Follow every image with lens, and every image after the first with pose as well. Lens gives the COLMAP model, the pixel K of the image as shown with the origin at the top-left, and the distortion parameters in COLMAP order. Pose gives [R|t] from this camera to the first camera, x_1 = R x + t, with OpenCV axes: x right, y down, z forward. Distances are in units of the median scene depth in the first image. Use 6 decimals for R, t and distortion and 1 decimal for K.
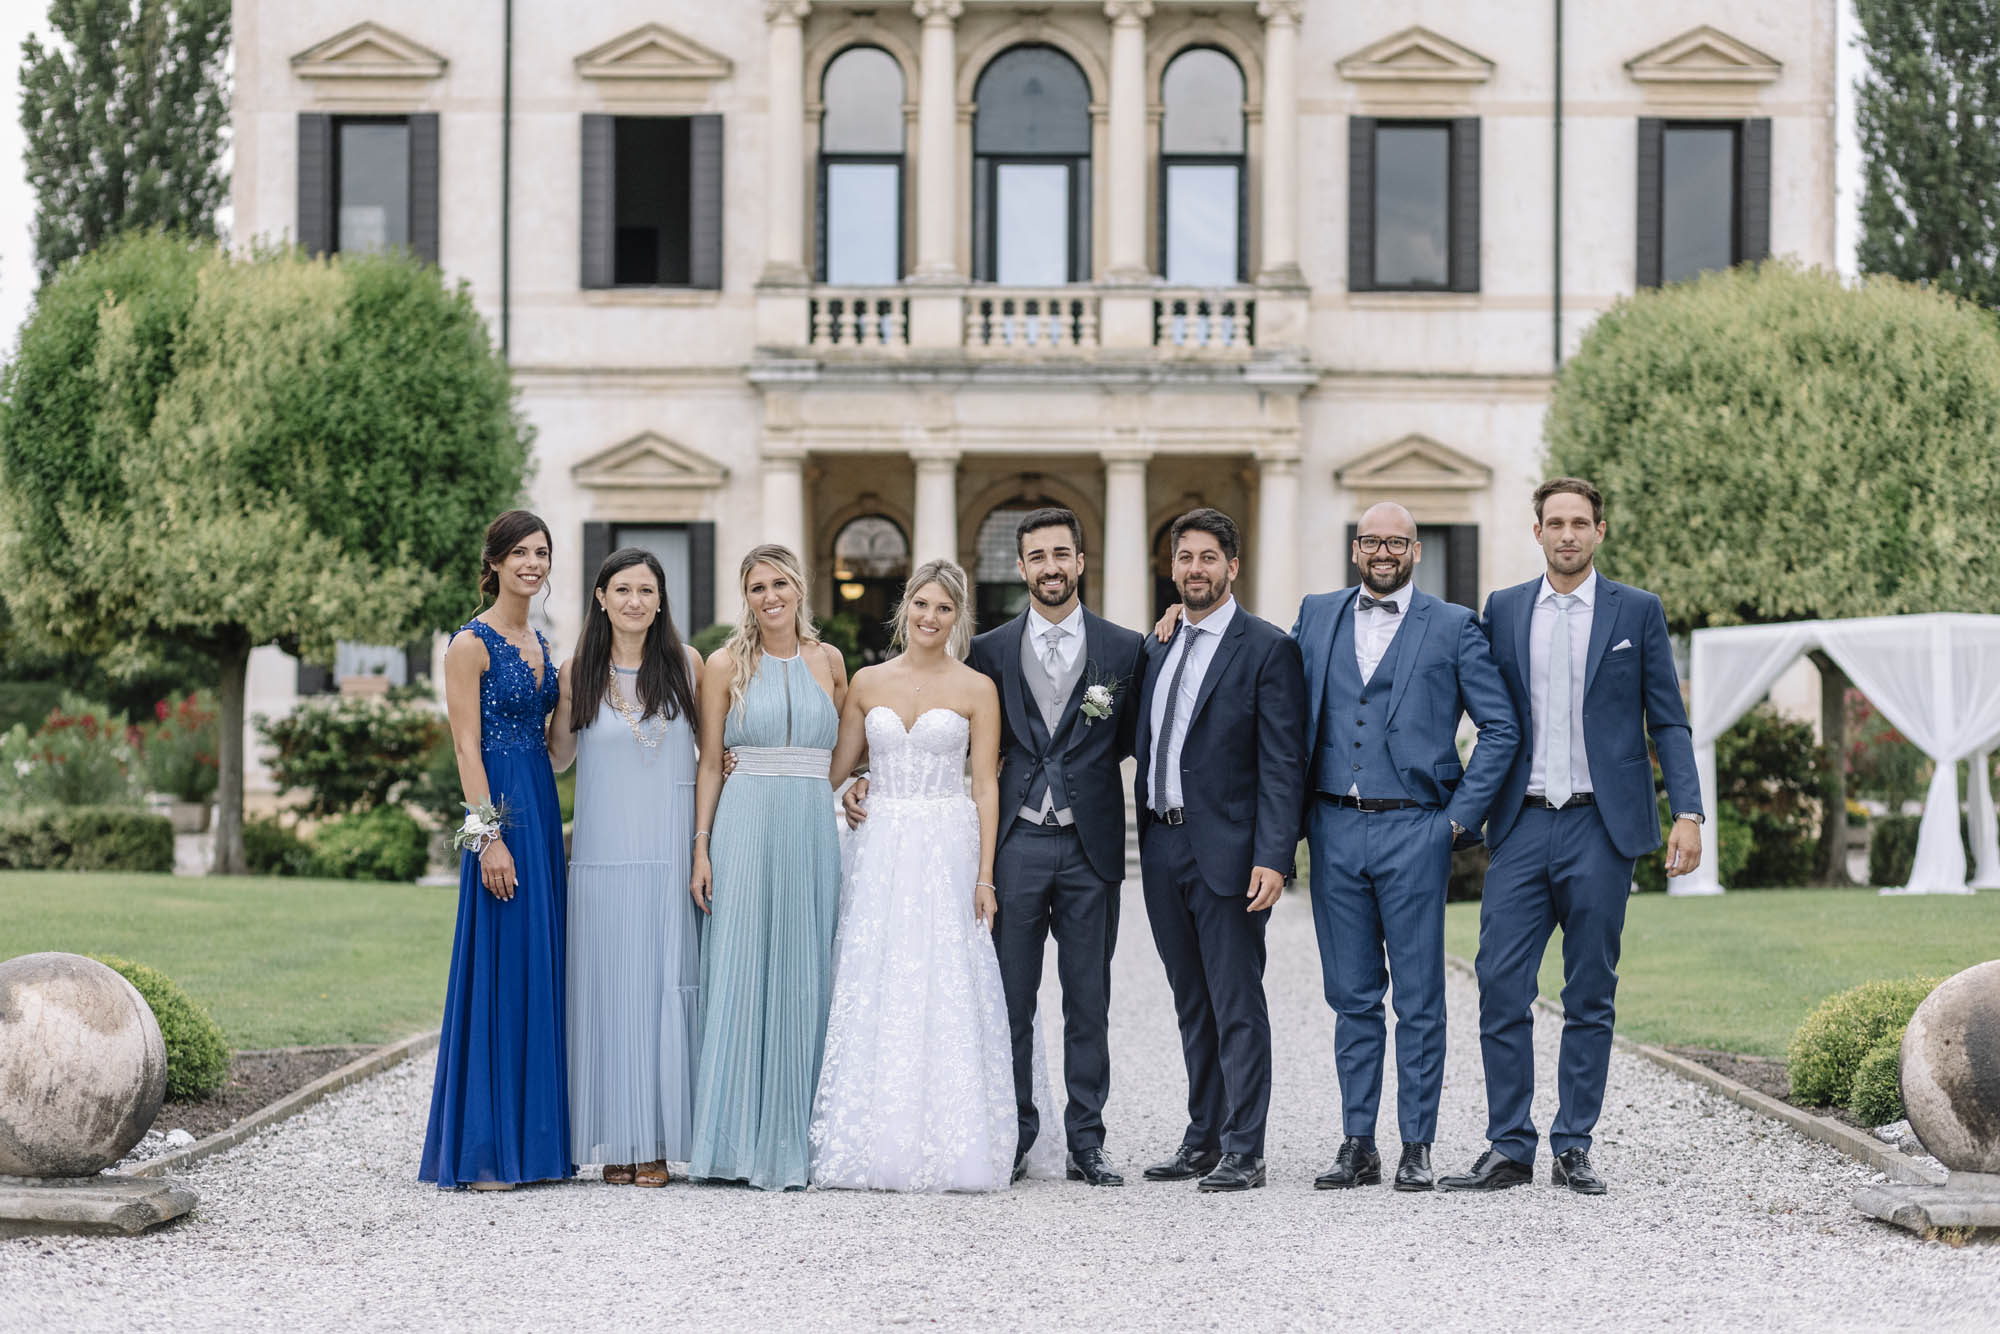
lens RADIAL K [[5190.1, 0, 1027.1], [0, 5190.1, 672.4], [0, 0, 1]] dist [0.037605, -0.520705]
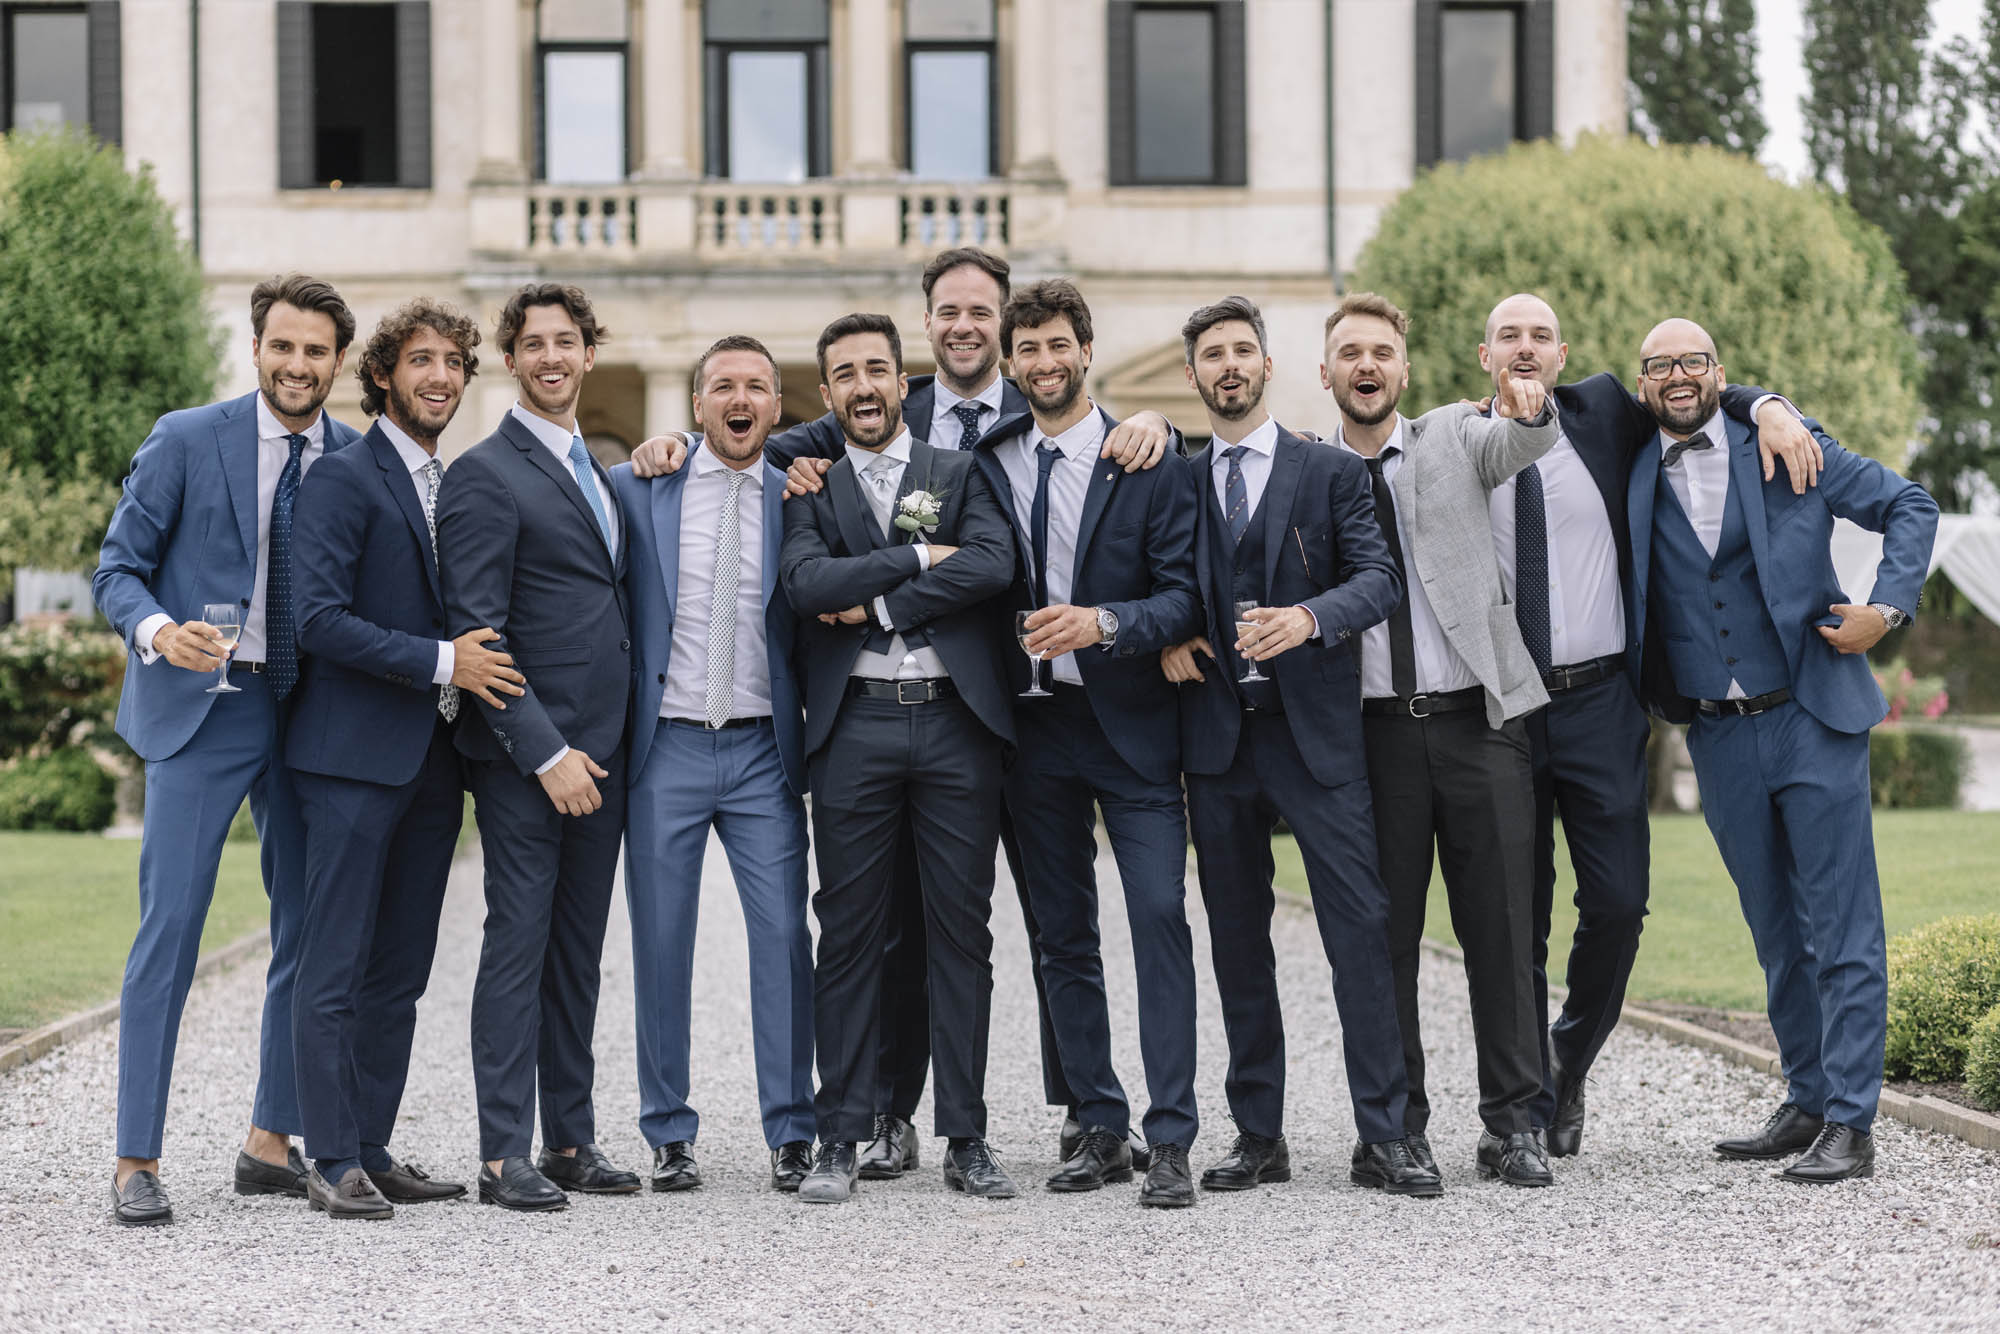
lens RADIAL K [[4920.8, 0, 995.2], [0, 4920.8, 670.0], [0, 0, 1]] dist [0.042788, 0.044902]
pose [[0.998348, -0.013790, 0.055772, -0.010583], [0.013390, 0.999882, 0.007533, 0.007757], [-0.055869, -0.006774, 0.998415, 0.140430]]
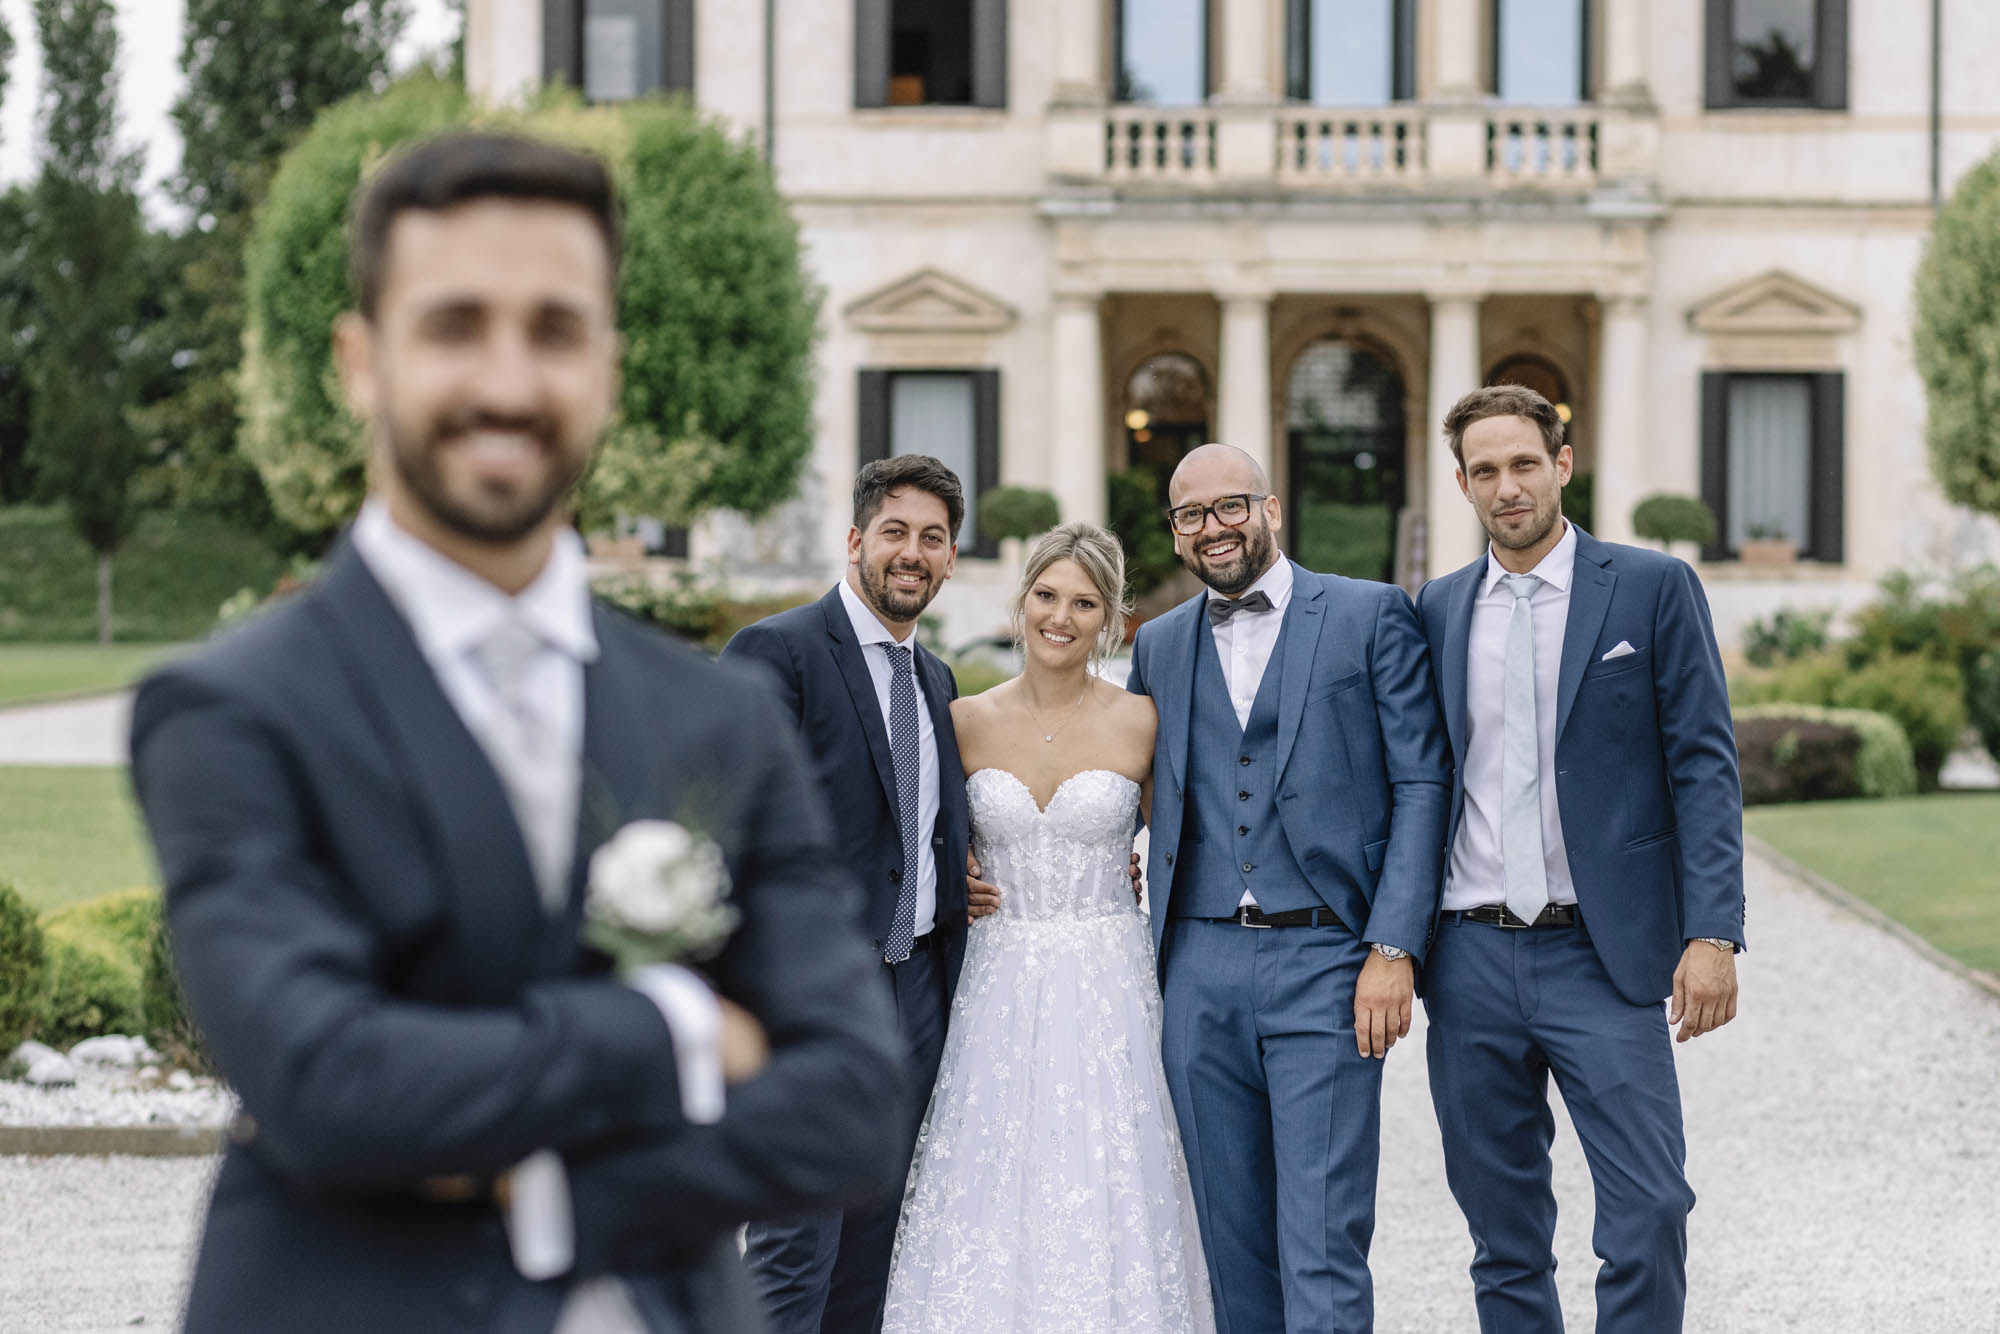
lens RADIAL K [[6828.9, 0, 1003.8], [0, 6828.9, 667.4], [0, 0, 1]] dist [-0.014188, 1.884974]
pose [[0.999164, 0.000995, -0.040867, -0.012850], [0.000484, 0.999345, 0.036177, -0.023499], [0.040876, -0.036166, 0.998509, -0.229845]]
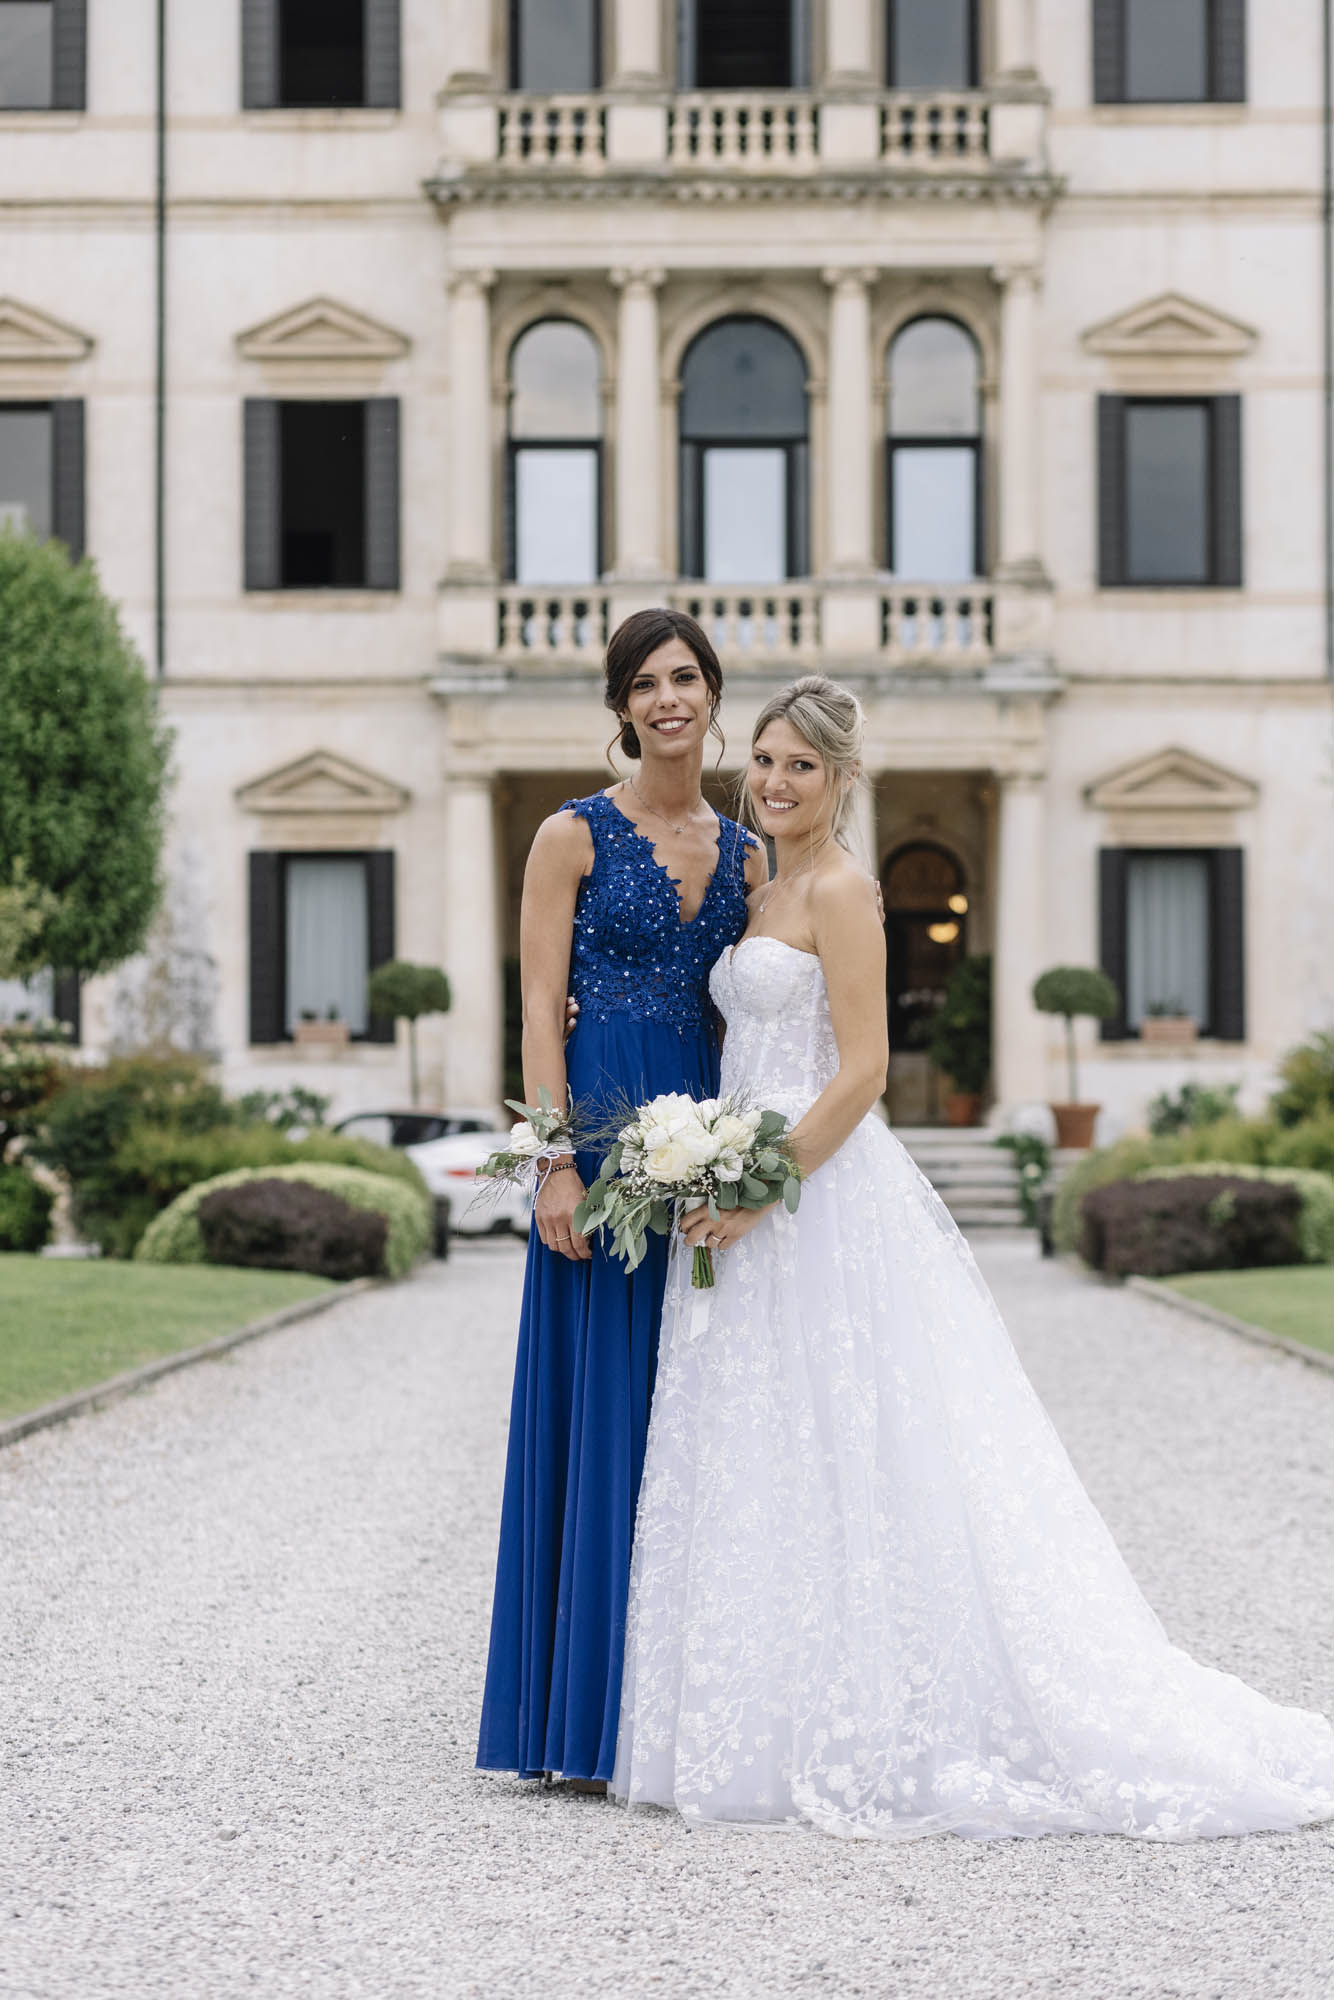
lens RADIAL K [[4809.0, 0, 665.8], [0, 4809.0, 997.9], [0, 0, 1]] dist [0.022201, -0.123128]
pose [[0.999844, -0.007184, -0.016135, 0.000186], [0.006994, 0.999905, -0.011842, 0.008273], [0.016218, 0.011728, 0.999800, 0.200059]]
